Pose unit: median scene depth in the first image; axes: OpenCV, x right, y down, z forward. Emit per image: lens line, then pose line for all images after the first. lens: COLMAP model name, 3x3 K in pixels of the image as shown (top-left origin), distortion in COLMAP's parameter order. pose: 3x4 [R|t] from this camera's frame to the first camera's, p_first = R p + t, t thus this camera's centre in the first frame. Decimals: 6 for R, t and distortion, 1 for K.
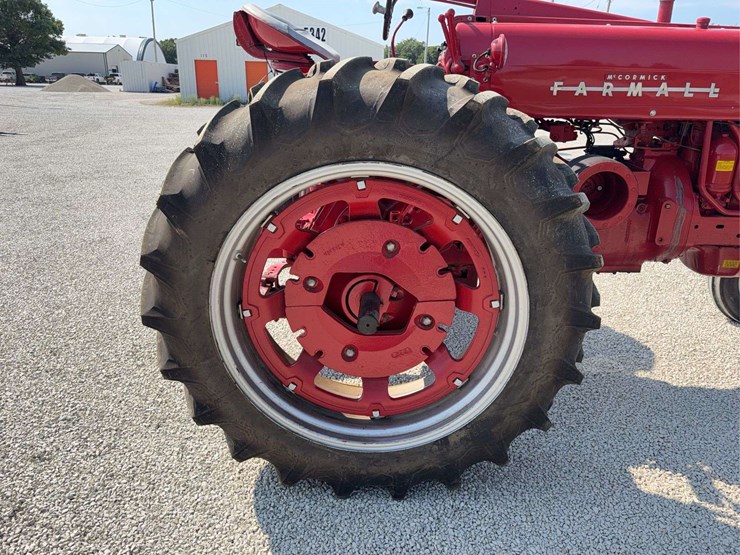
lens RADIAL K [[534.5, 0, 370.4], [0, 534.5, 288.2], [0, 0, 1]] dist [0.043468, -0.045246]
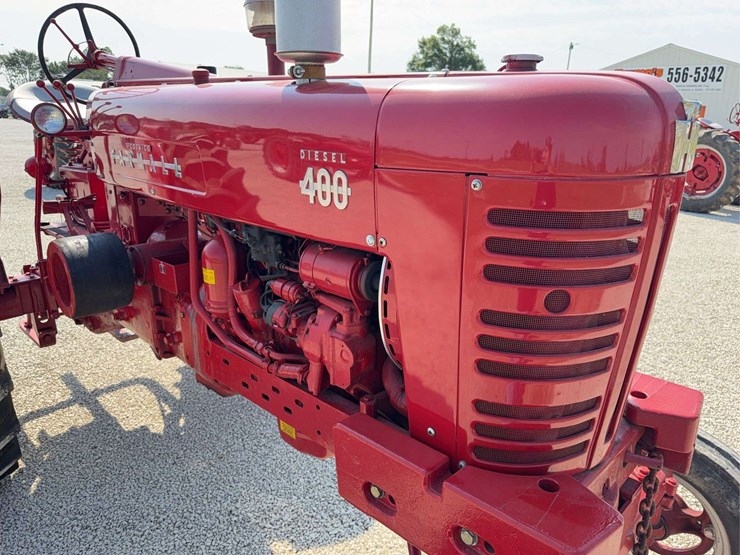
lens RADIAL K [[542.4, 0, 366.1], [0, 542.4, 280.1], [0, 0, 1]] dist [-0.010912, 0.000285]
pose [[0.750342, 0.184194, -0.634869, 1.468520], [-0.238212, 0.971213, 0.000239, -0.316507], [0.616637, 0.151054, 0.772620, 0.686120]]
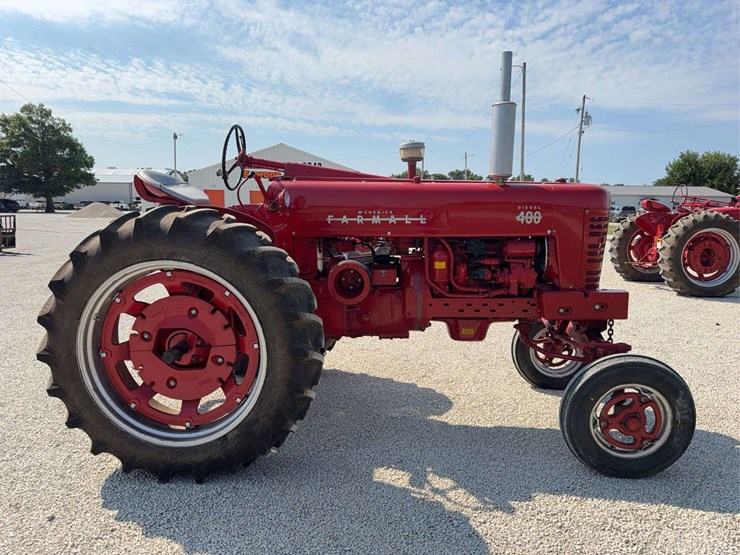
lens RADIAL K [[534.7, 0, 365.9], [0, 534.7, 278.7], [0, 0, 1]] dist [0.035271, -0.038335]
pose [[0.999763, -0.009737, -0.019451, 0.554773], [0.005062, 0.973806, -0.227322, 0.185825], [0.021155, 0.227170, 0.973625, -0.573172]]
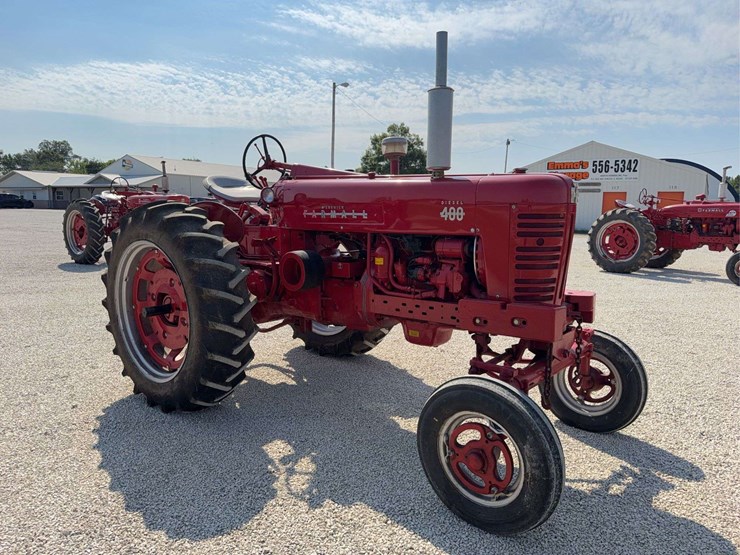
lens RADIAL K [[534.7, 0, 365.9], [0, 534.7, 278.7], [0, 0, 1]] dist [0.035271, -0.038335]
pose [[0.804525, 0.067482, -0.590073, 1.788299], [-0.206019, 0.963544, -0.170700, 0.103388], [0.557043, 0.258899, 0.789098, -0.243850]]
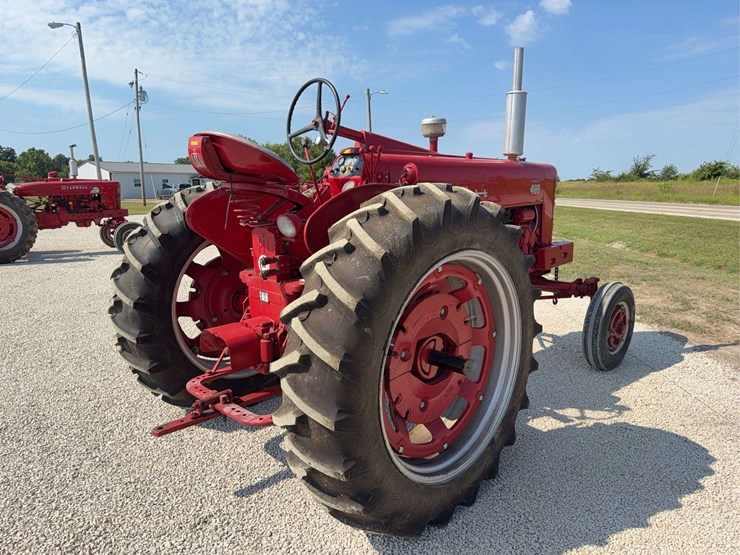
lens RADIAL K [[534.2, 0, 383.9], [0, 534.2, 276.2], [0, 0, 1]] dist [-0.001209, -0.006761]
pose [[0.663668, -0.154217, 0.731957, -0.955813], [0.287526, 0.955936, -0.059293, -0.115117], [-0.690560, 0.249808, 0.678765, 0.148751]]
